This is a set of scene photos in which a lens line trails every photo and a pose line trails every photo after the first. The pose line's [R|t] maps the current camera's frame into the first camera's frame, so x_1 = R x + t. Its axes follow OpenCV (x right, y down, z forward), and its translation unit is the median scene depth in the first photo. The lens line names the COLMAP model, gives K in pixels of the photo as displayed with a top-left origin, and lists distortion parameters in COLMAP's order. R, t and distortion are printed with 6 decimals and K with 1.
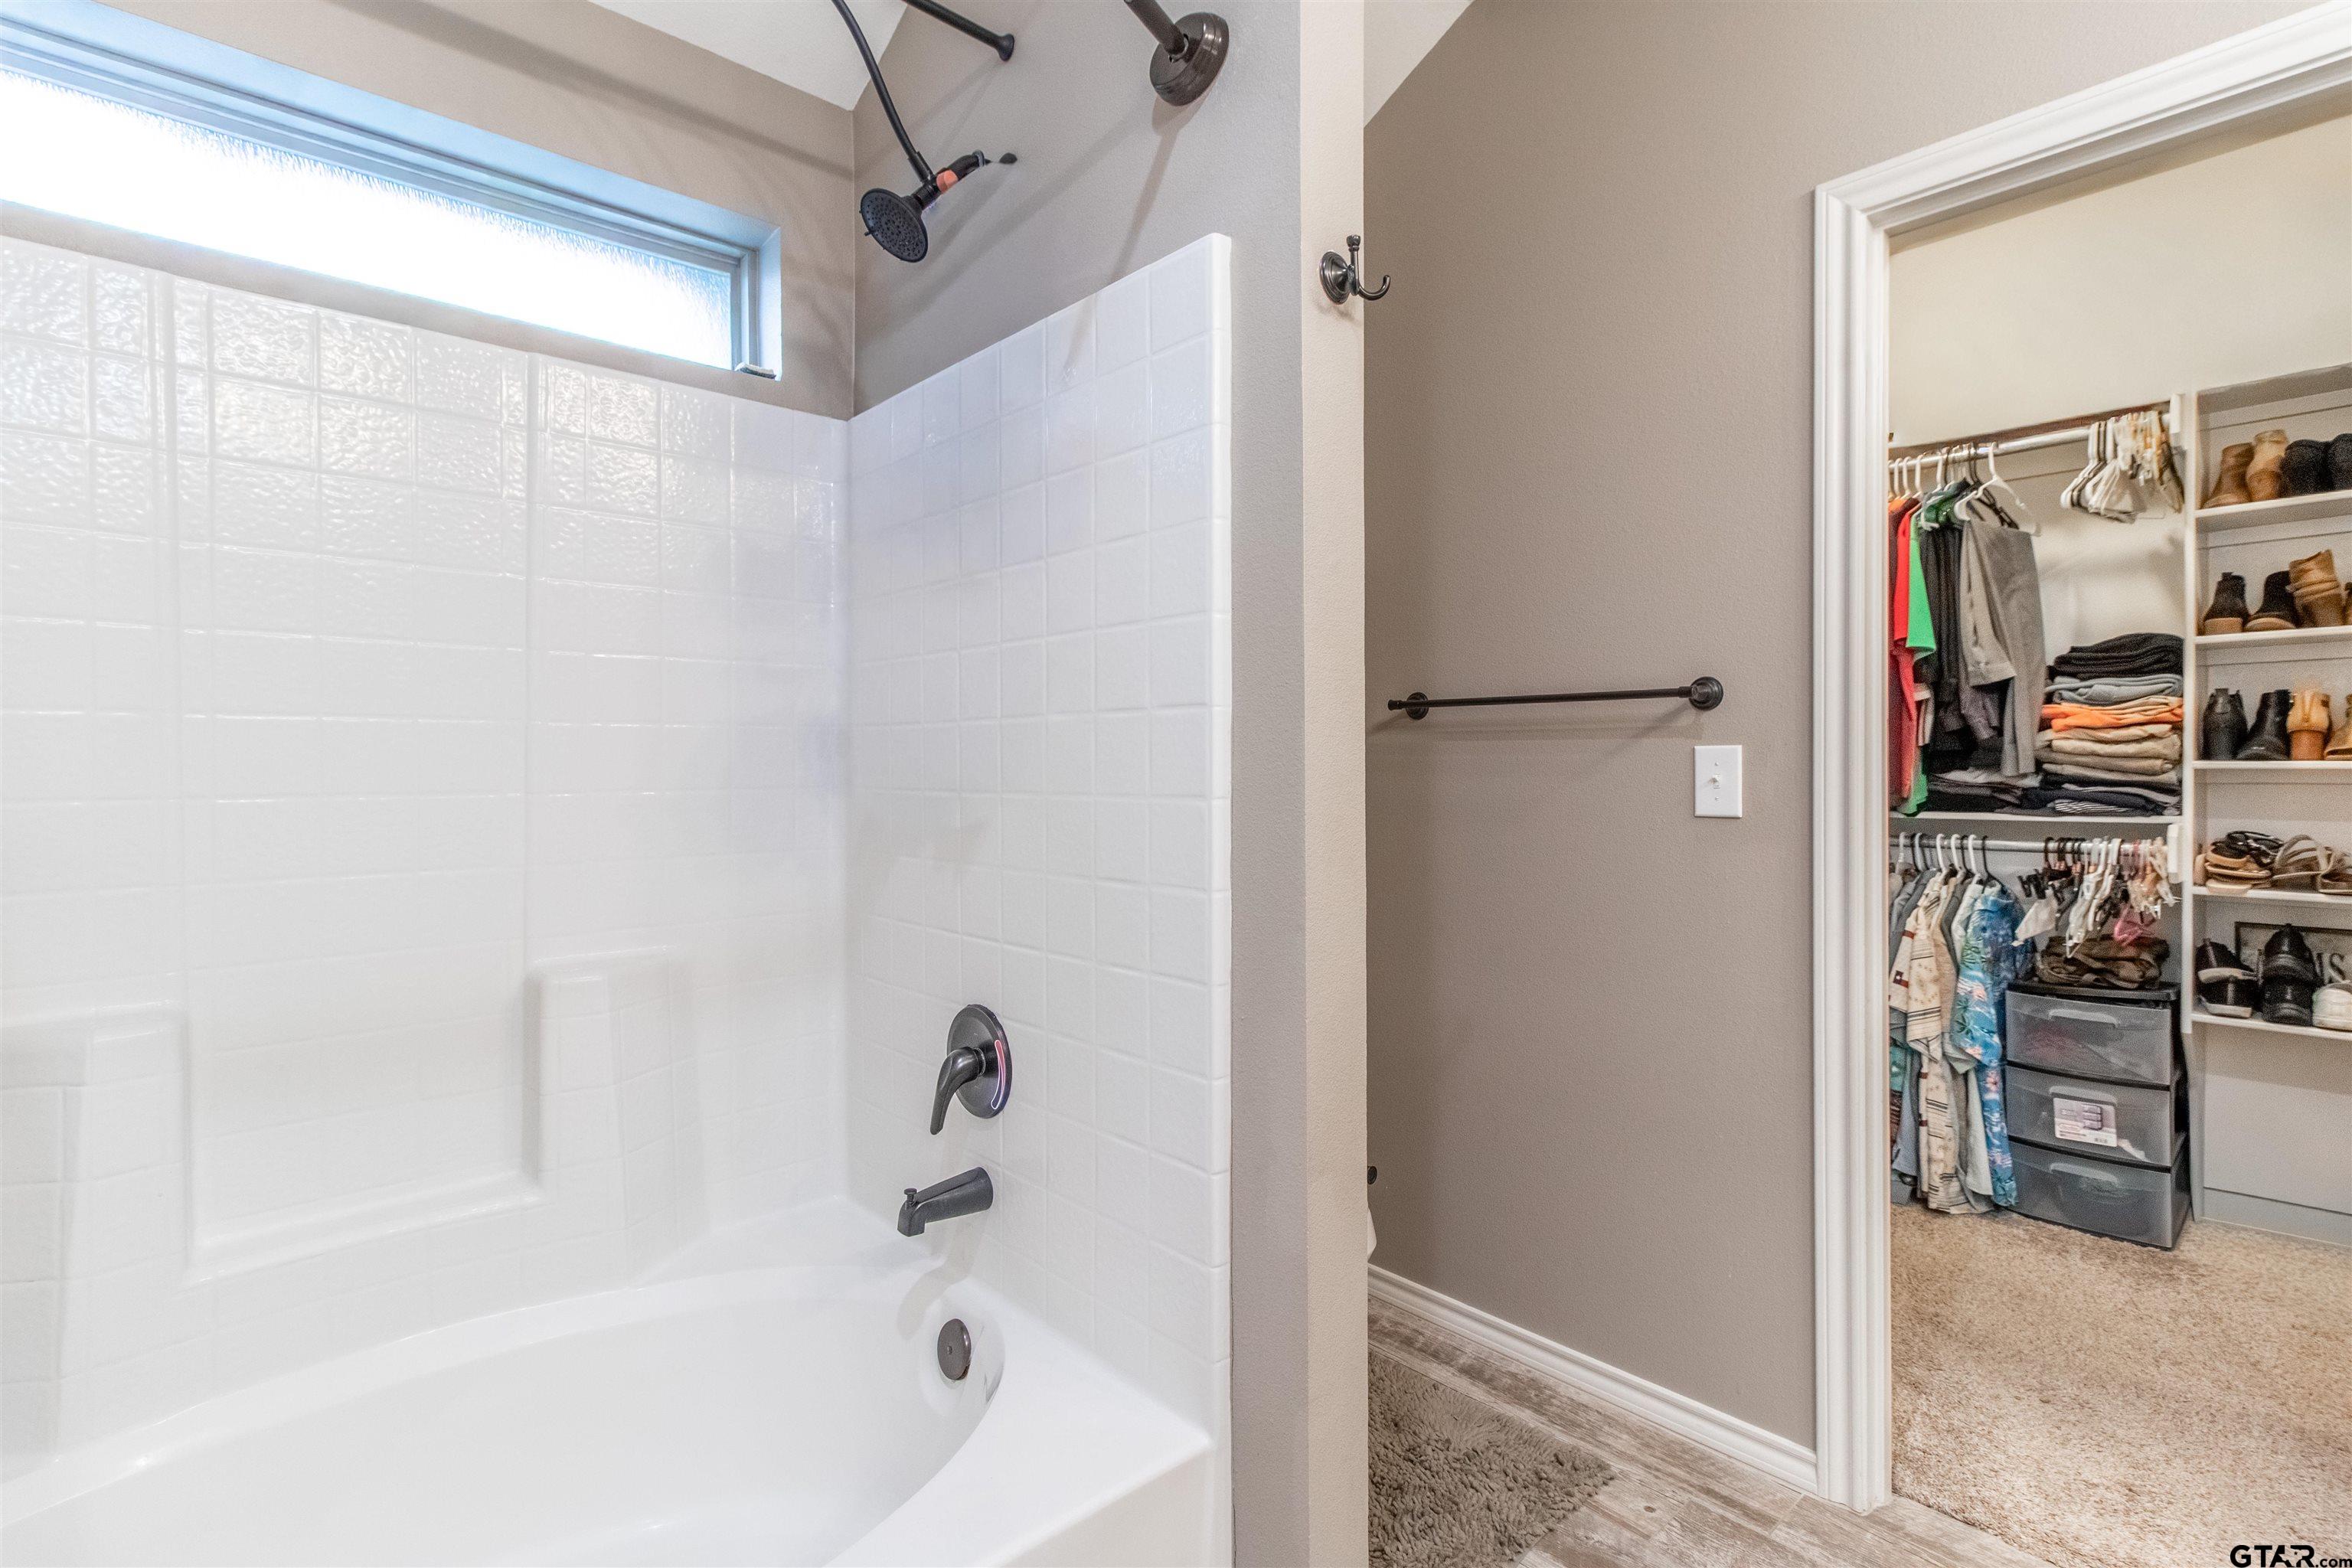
lens RADIAL K [[1104.7, 0, 1156.5], [0, 1104.7, 768.8], [0, 0, 1]] dist [0.011270, 0.000386]
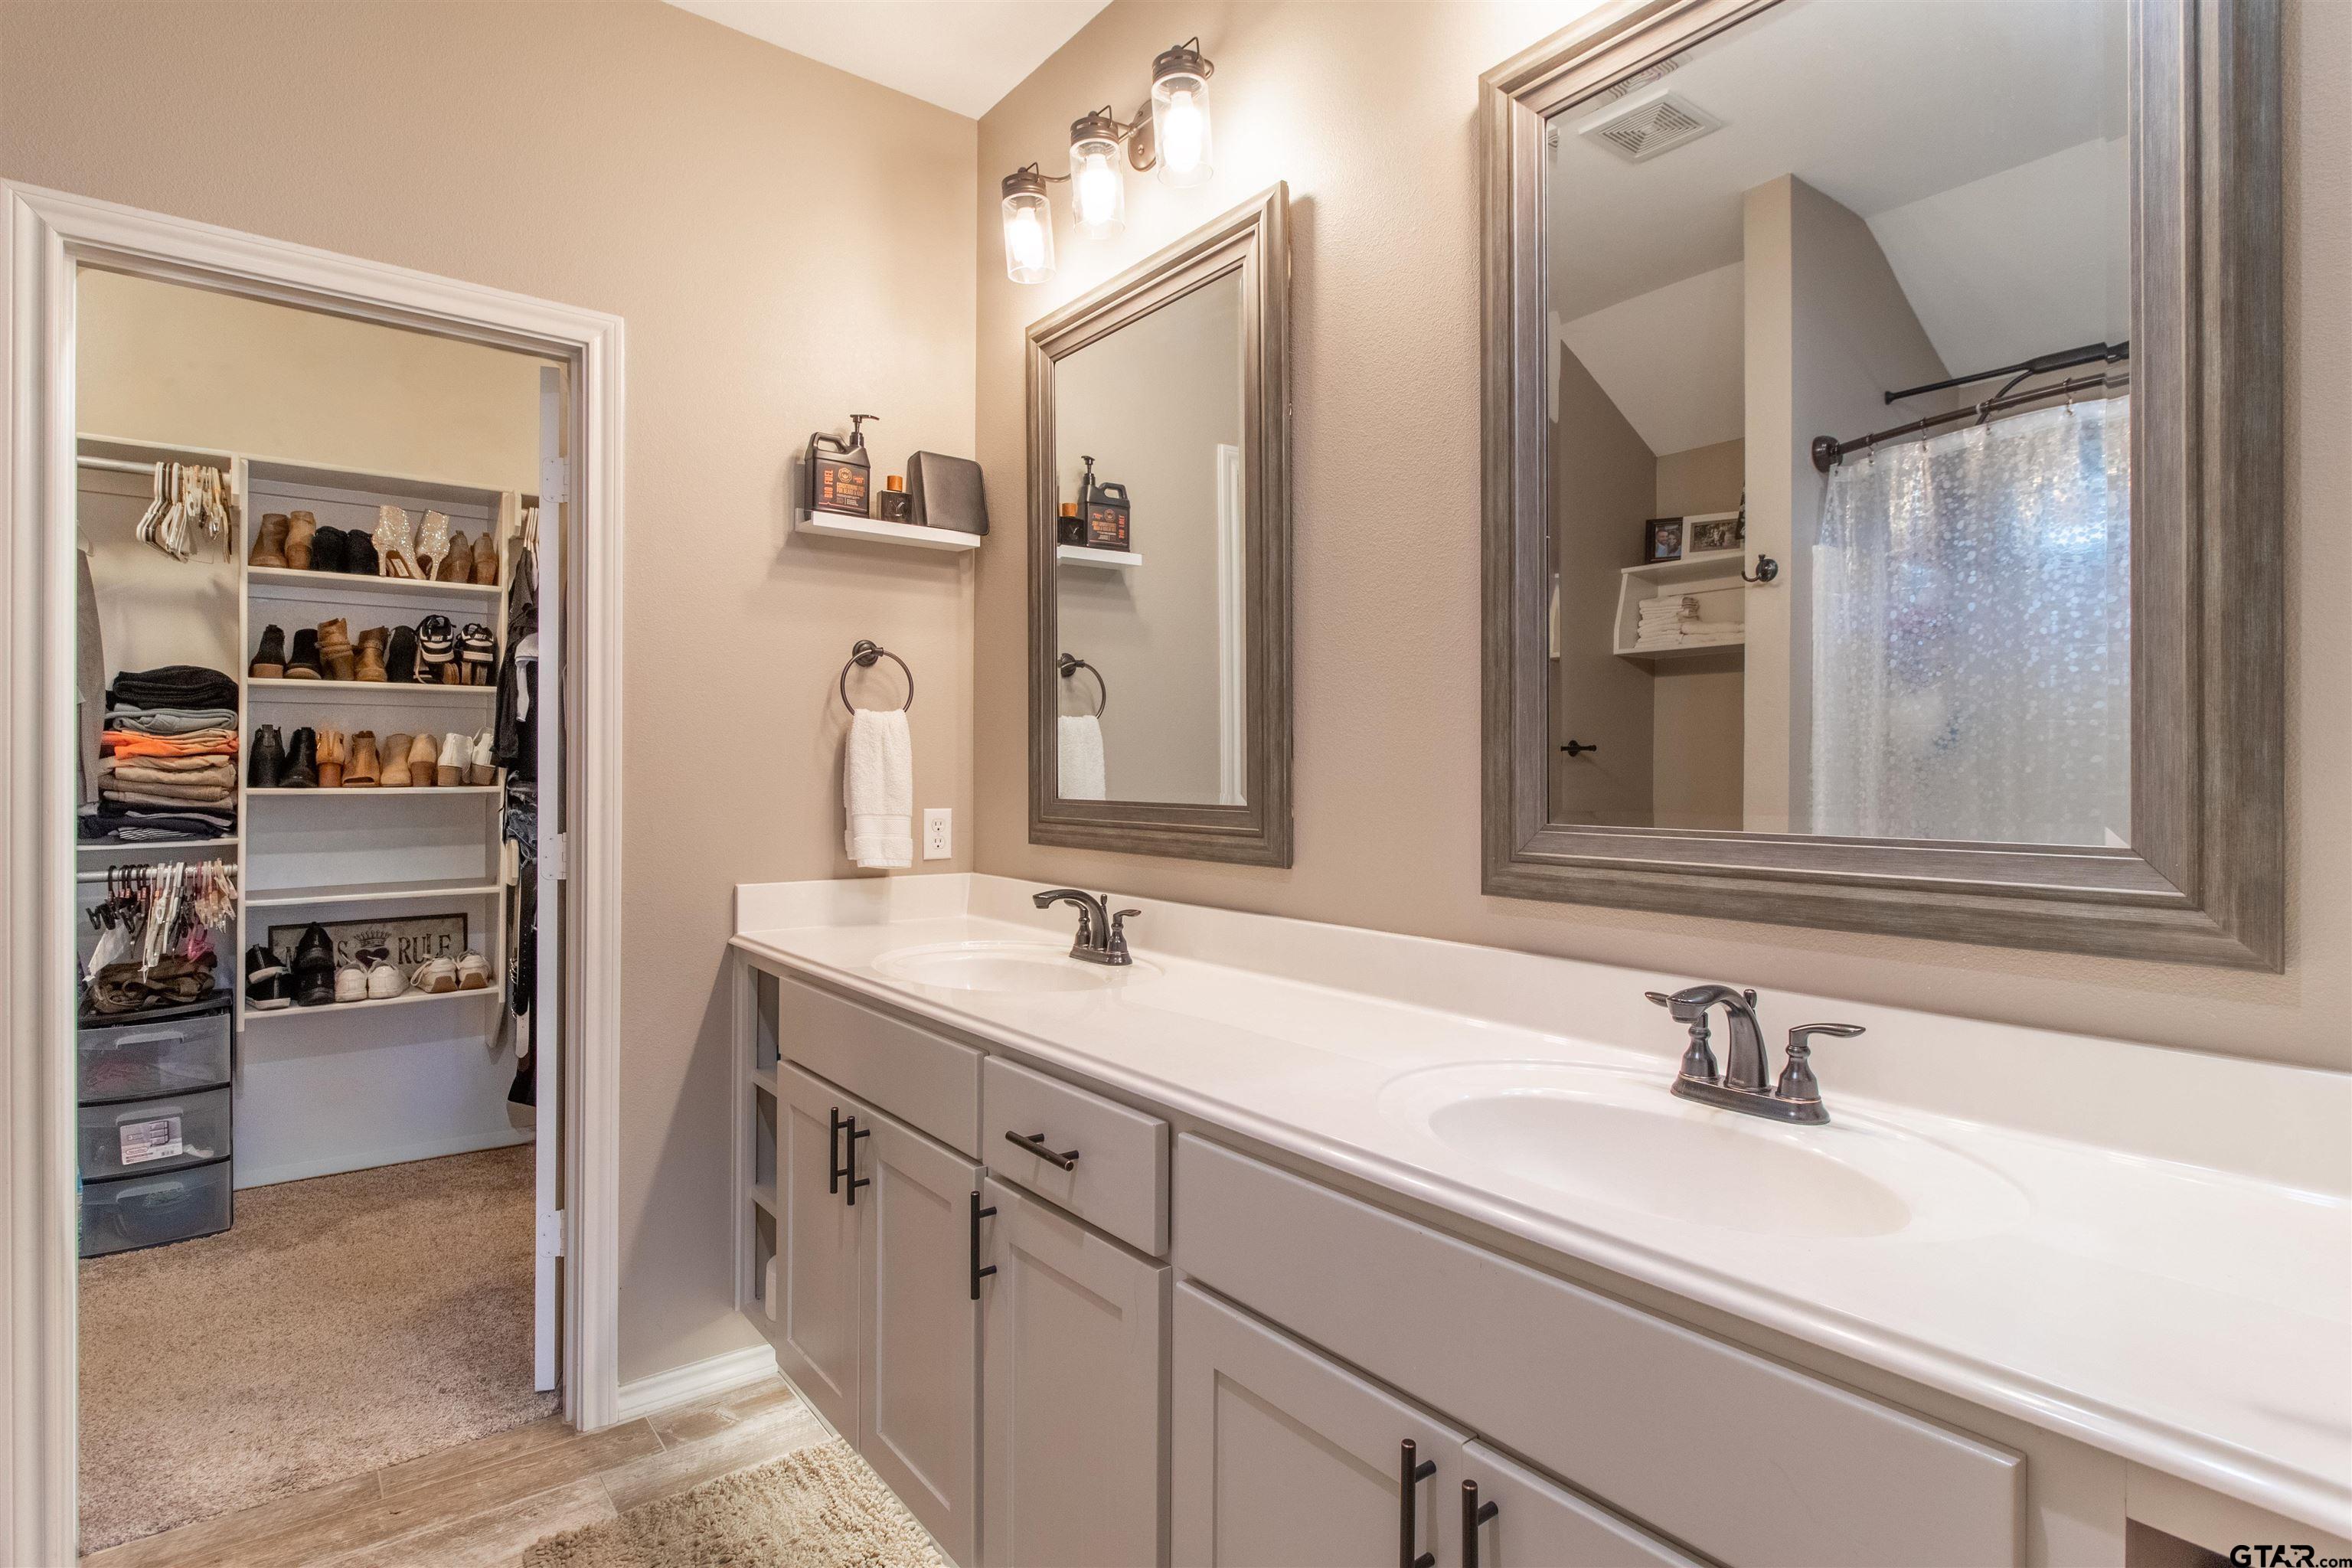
lens RADIAL K [[1211.3, 0, 1188.7], [0, 1211.3, 768.7], [0, 0, 1]] dist [0.002684, 0.001873]
pose [[0.059799, -0.001242, 0.998210, -0.232789], [-0.002240, 0.999997, 0.001379, -0.030204], [-0.998208, -0.002319, 0.059796, -0.020699]]
